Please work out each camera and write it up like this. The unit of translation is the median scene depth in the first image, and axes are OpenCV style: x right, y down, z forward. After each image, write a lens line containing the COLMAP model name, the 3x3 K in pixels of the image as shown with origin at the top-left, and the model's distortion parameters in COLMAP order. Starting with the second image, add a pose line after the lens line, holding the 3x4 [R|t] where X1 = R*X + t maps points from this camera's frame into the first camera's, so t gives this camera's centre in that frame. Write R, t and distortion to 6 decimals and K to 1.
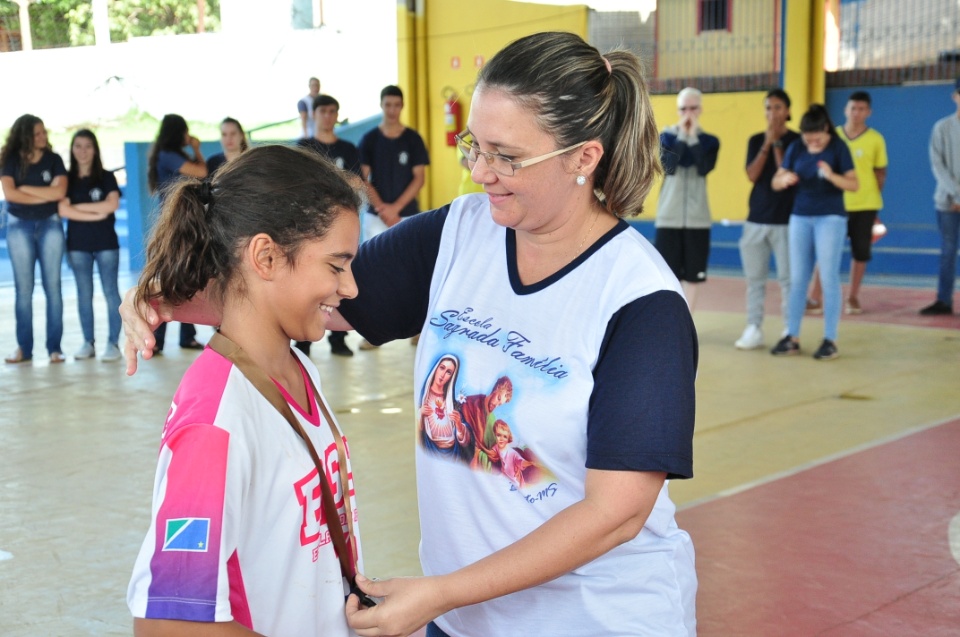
lens RADIAL K [[1697.1, 0, 483.8], [0, 1697.1, 331.1], [0, 0, 1]] dist [0.385922, 0.000000]
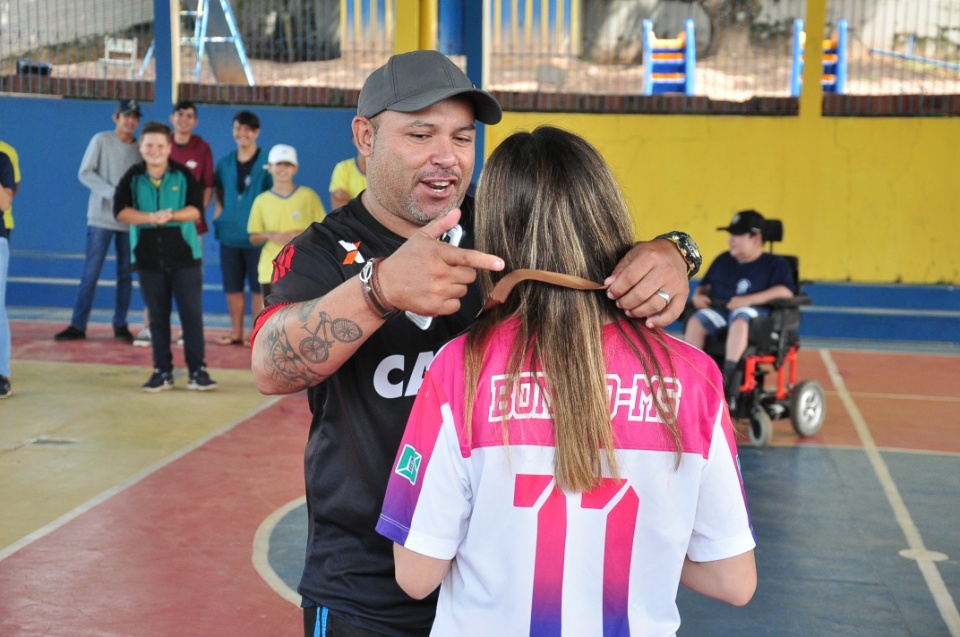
lens RADIAL K [[1895.6, 0, 478.5], [0, 1895.6, 333.6], [0, 0, 1]] dist [0.447973, 0.000000]
pose [[0.848395, -0.015564, 0.529134, -0.101122], [0.025343, 0.999616, -0.011231, -0.000880], [-0.528756, 0.022938, 0.848464, 0.020525]]
